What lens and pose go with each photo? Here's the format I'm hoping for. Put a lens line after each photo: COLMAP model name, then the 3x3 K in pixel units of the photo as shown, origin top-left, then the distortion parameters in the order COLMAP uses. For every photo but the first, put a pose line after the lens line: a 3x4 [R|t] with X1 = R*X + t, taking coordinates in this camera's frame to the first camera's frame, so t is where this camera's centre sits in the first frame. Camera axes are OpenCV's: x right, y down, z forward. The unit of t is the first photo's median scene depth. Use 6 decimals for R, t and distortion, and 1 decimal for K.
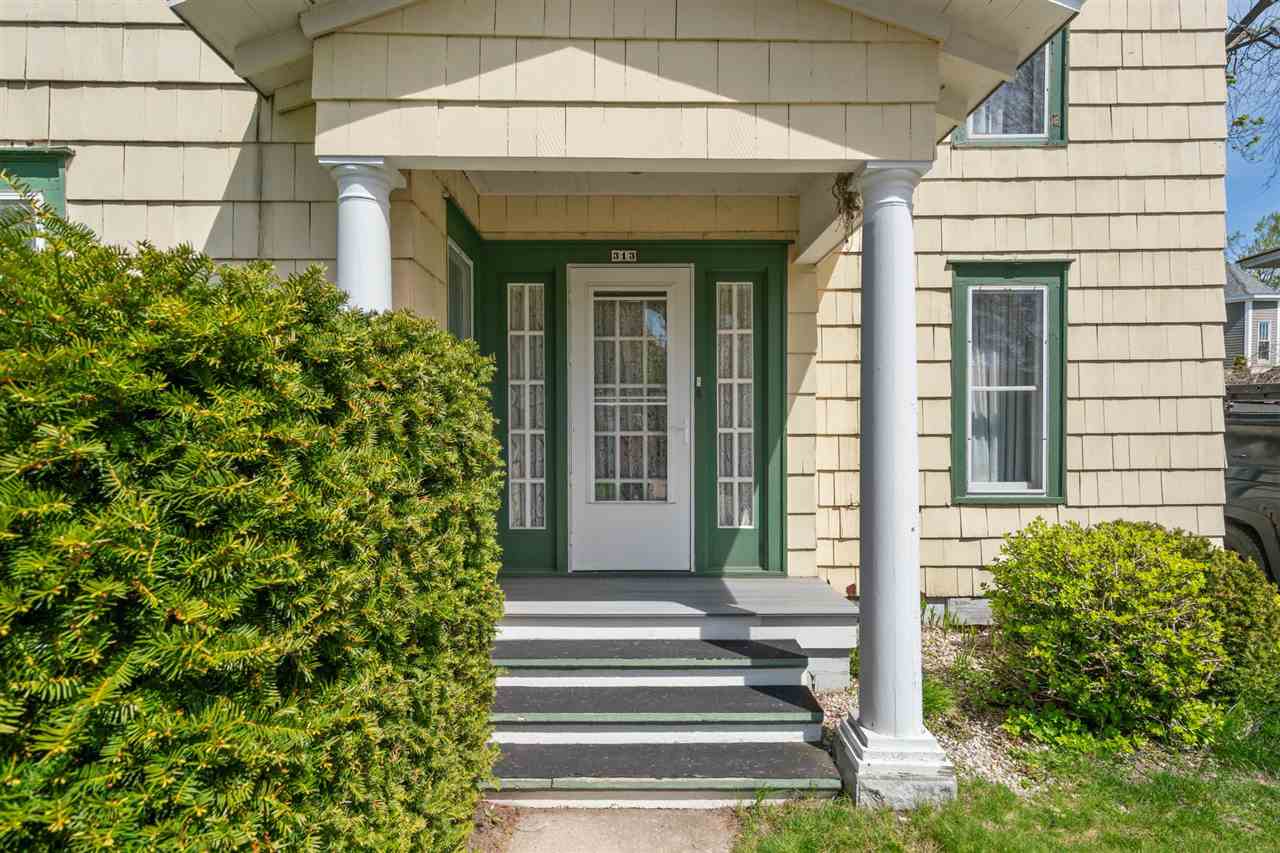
lens RADIAL K [[670.8, 0, 640.0], [0, 670.8, 426.5], [0, 0, 1]] dist [0.007451, 0.000700]
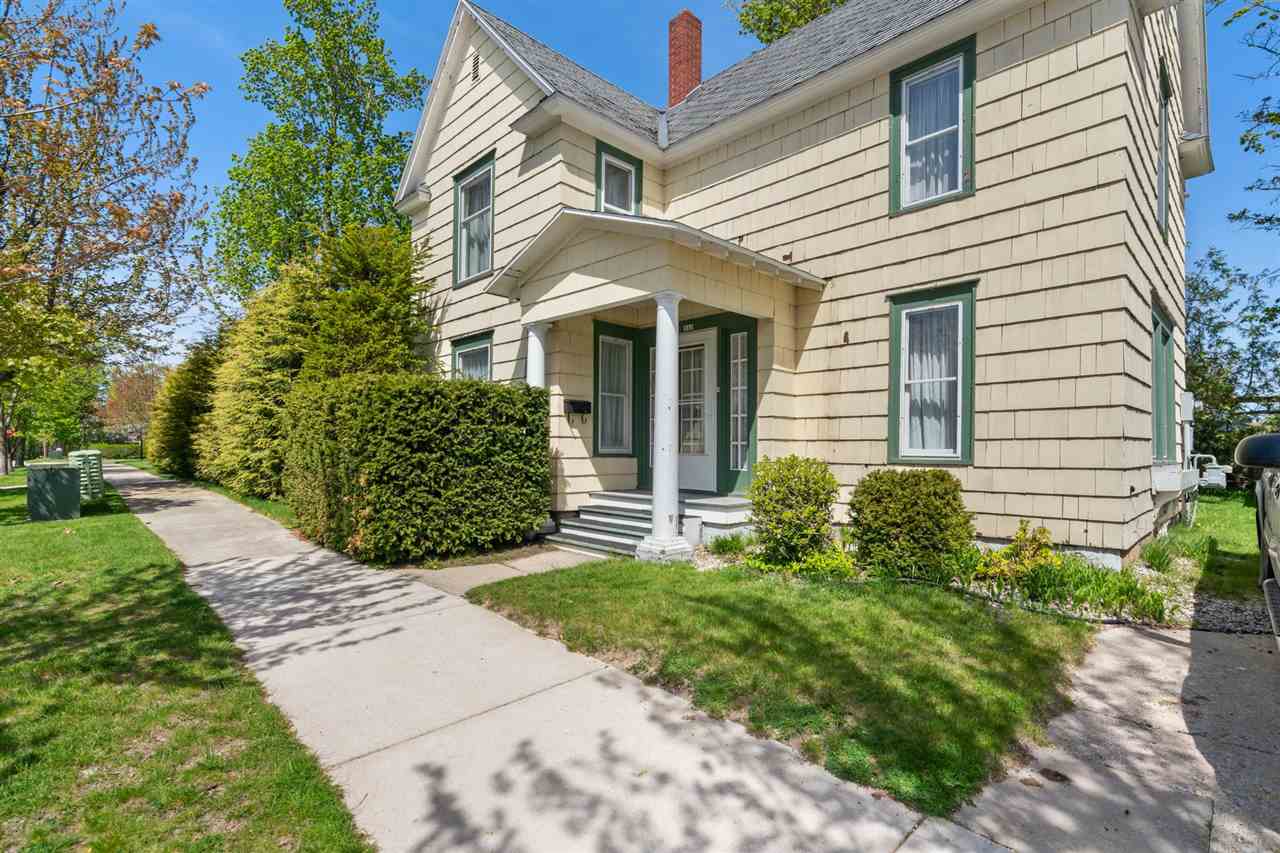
lens RADIAL K [[581.2, 0, 635.9], [0, 581.2, 424.0], [0, 0, 1]] dist [-0.001193, 0.000162]
pose [[0.703197, -0.022333, -0.710644, 0.975940], [-0.001545, 0.999456, -0.032938, 0.073454], [0.710993, 0.024260, 0.702780, -0.262271]]
